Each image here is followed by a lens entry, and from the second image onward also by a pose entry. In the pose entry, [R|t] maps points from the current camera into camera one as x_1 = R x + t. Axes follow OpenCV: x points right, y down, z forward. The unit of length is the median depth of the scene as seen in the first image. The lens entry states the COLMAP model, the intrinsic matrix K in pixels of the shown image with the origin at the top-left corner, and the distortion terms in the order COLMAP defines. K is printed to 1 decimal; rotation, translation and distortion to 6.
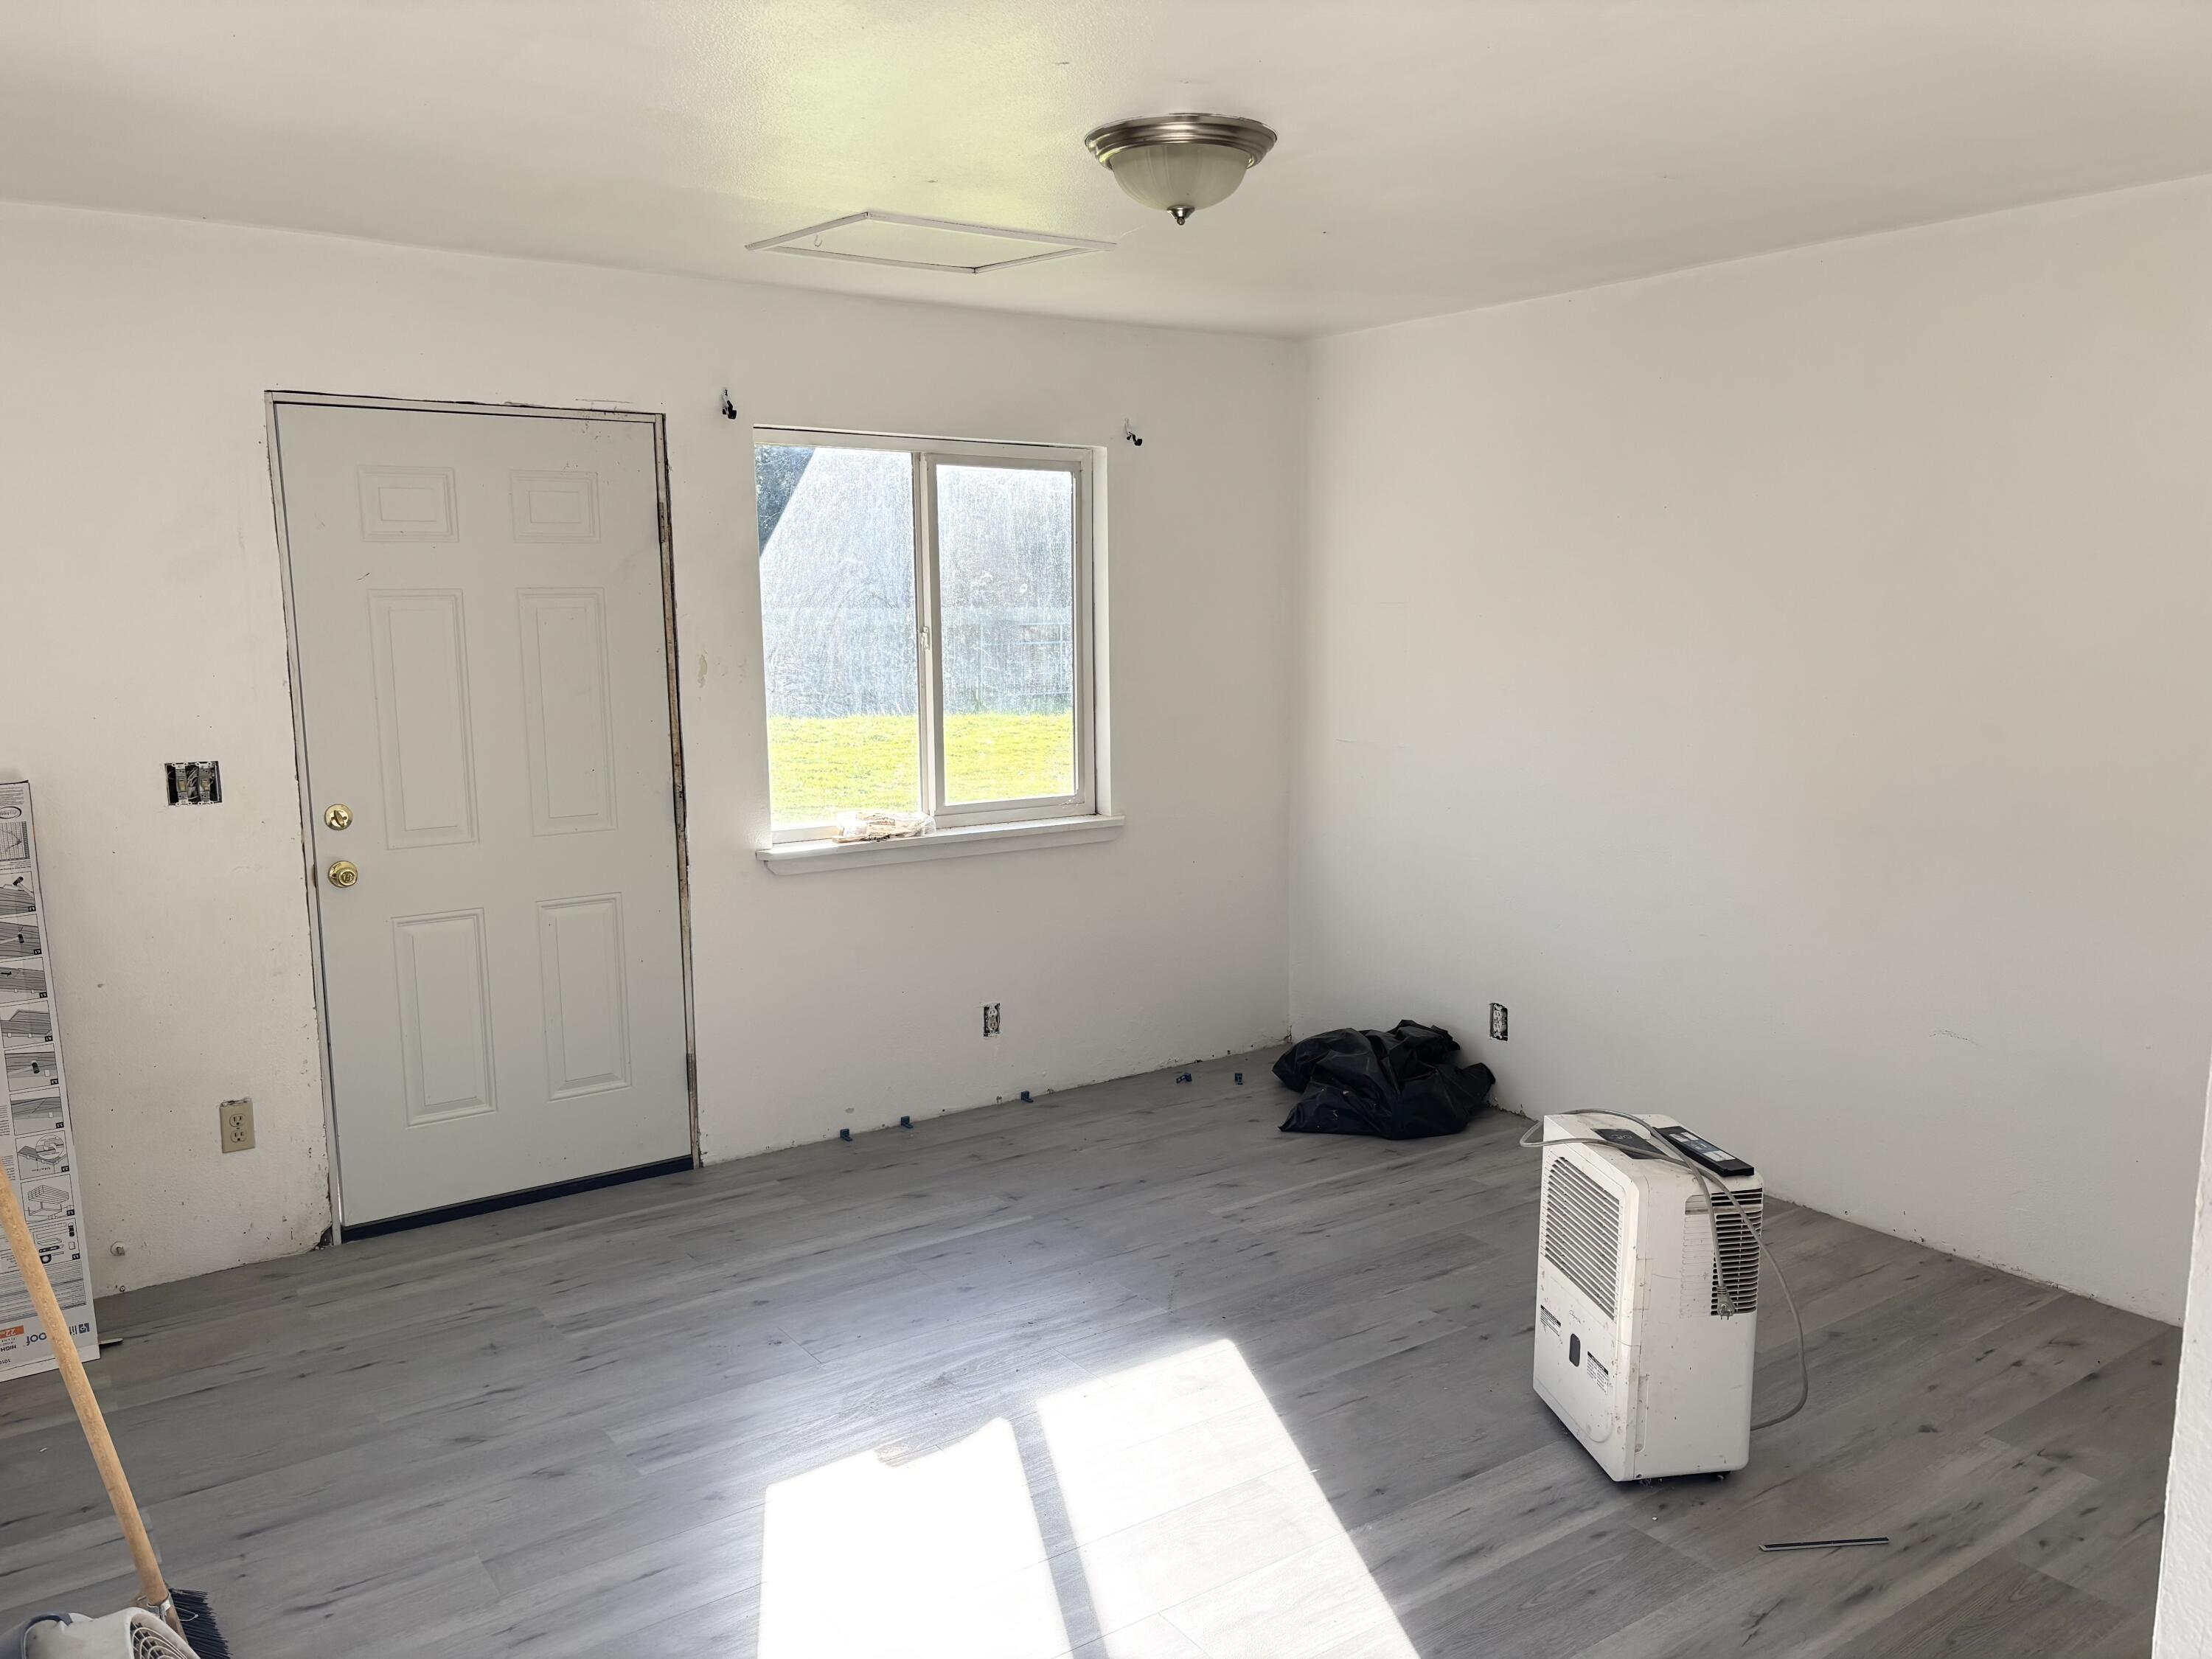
lens RADIAL K [[1662.5, 0, 1096.3], [0, 1662.5, 828.7], [0, 0, 1]] dist [0.046706, -0.043566]
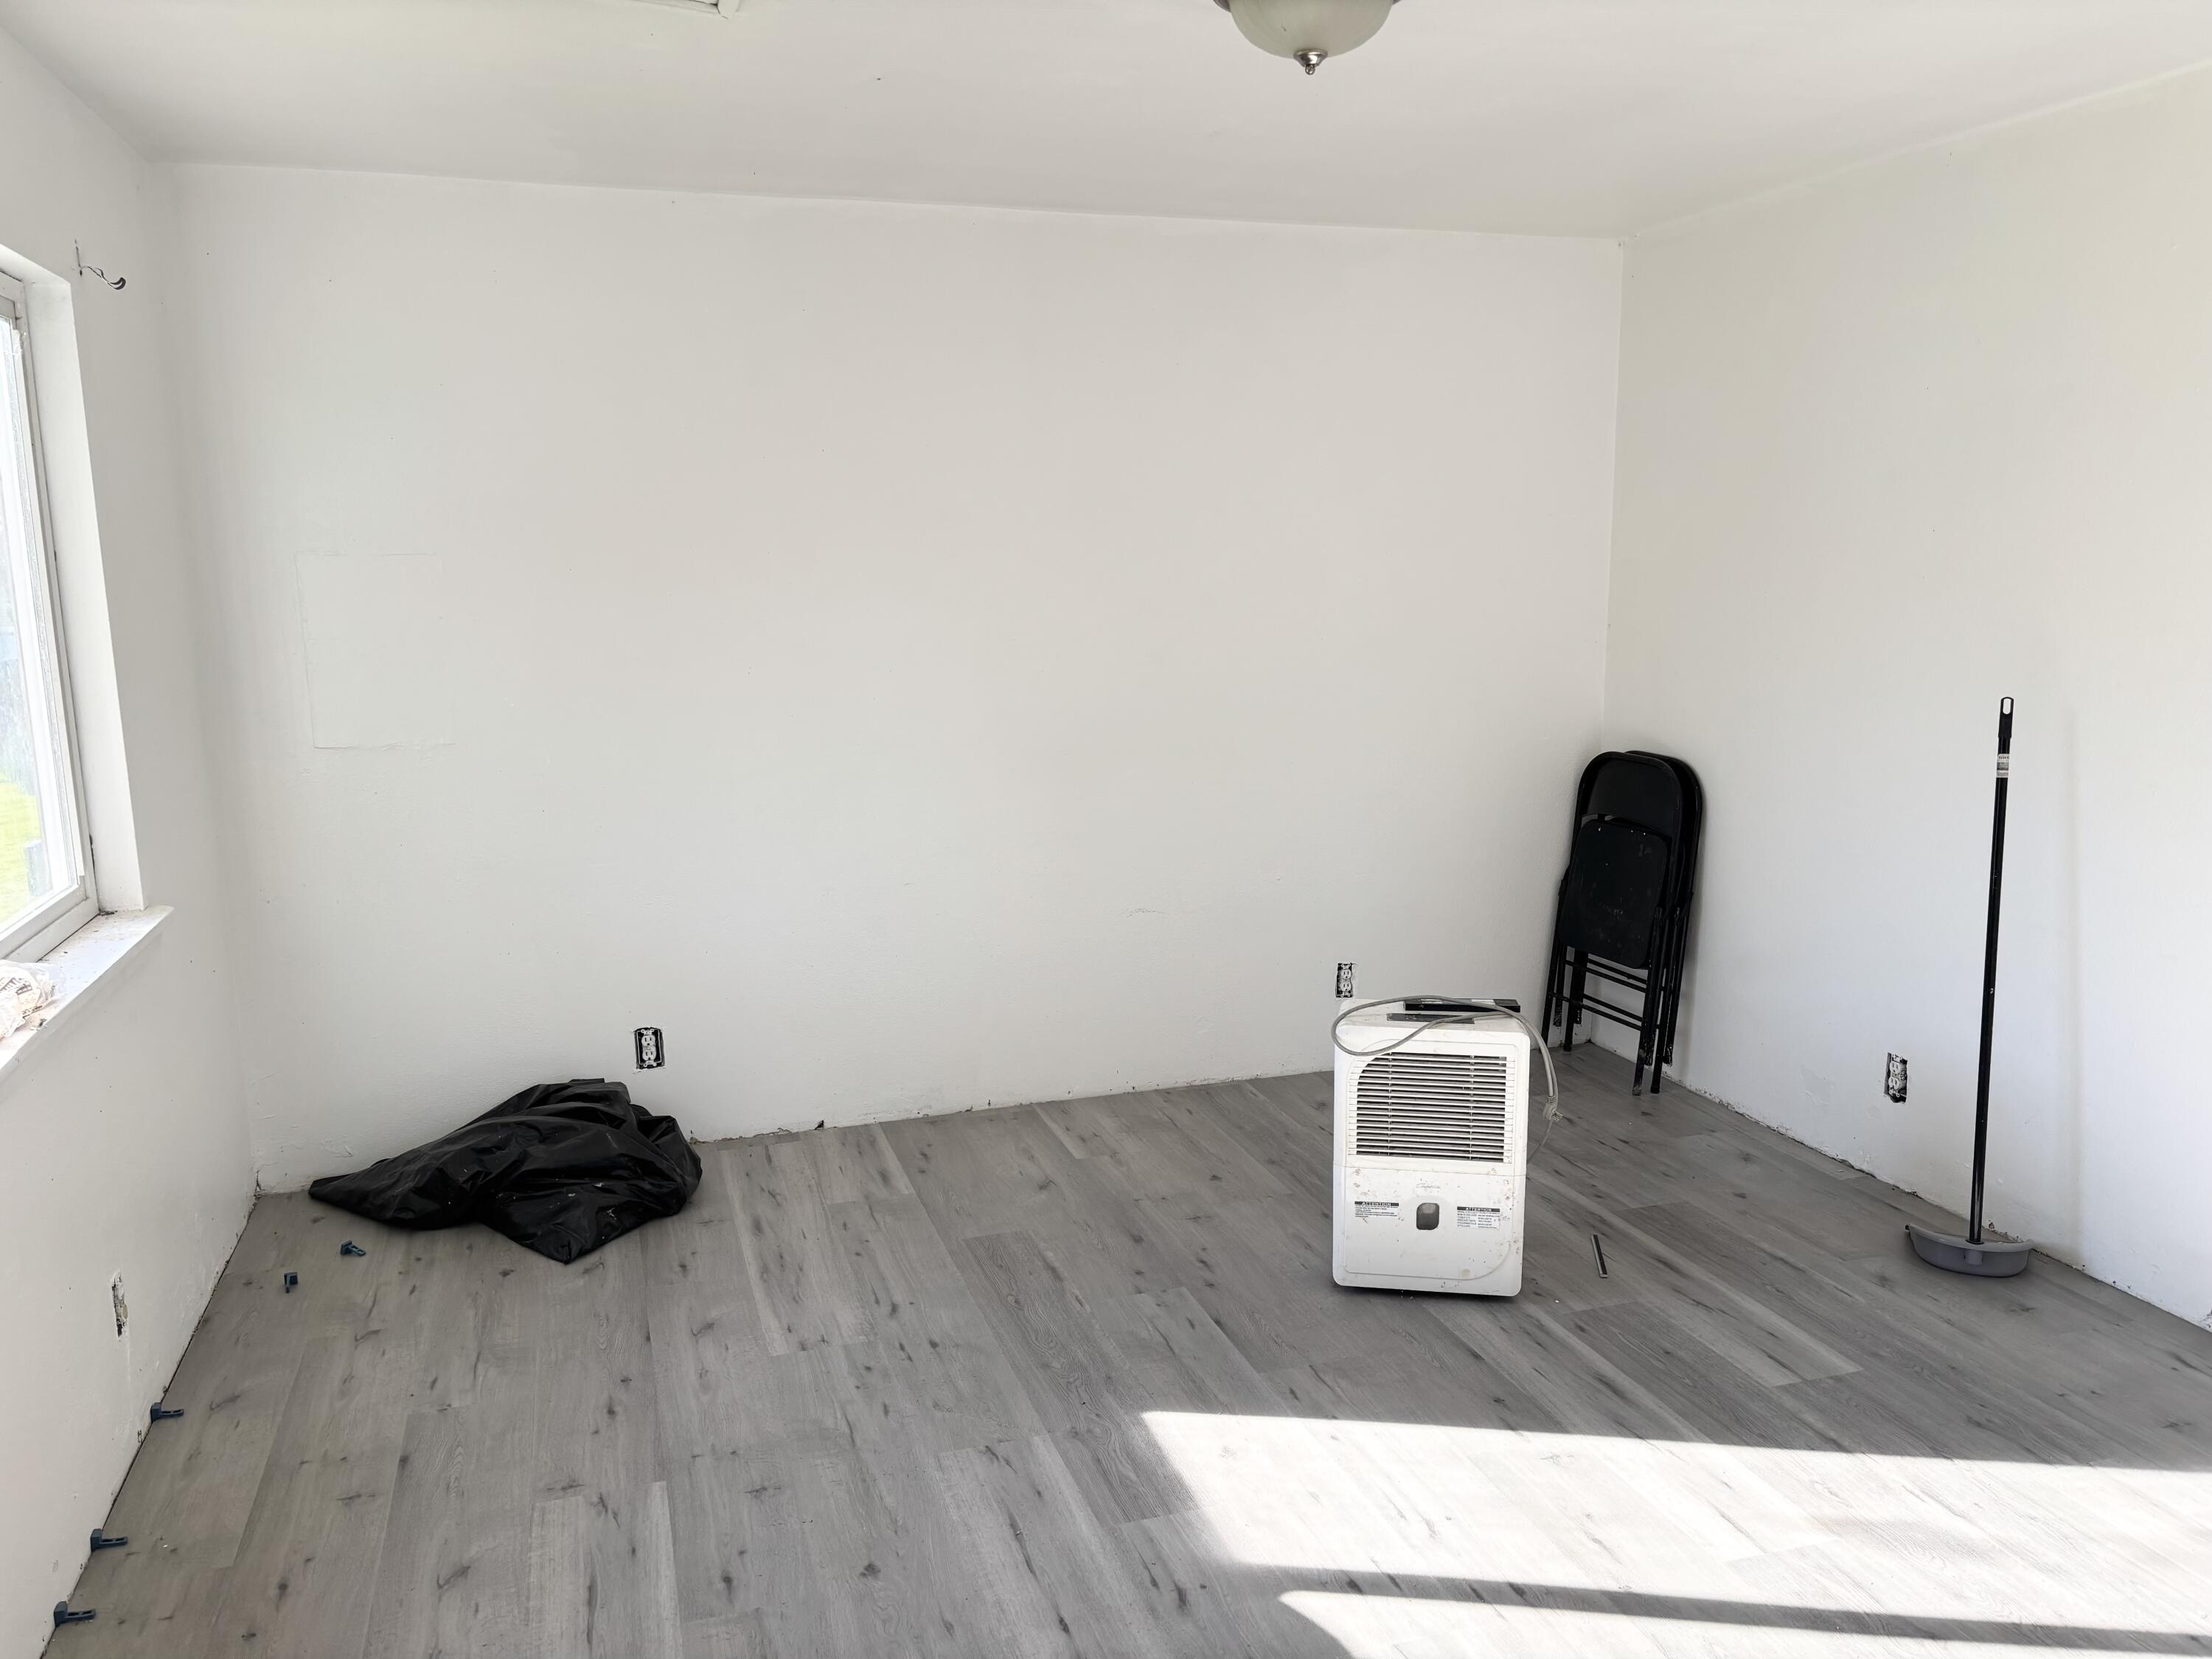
lens RADIAL K [[1662.5, 0, 1095.6], [0, 1662.5, 834.7], [0, 0, 1]] dist [0.046706, -0.043566]
pose [[0.311004, -0.160525, 0.936754, -0.521576], [0.145021, 0.982106, 0.120150, -0.067326], [-0.939279, 0.098482, 0.328719, 0.551571]]
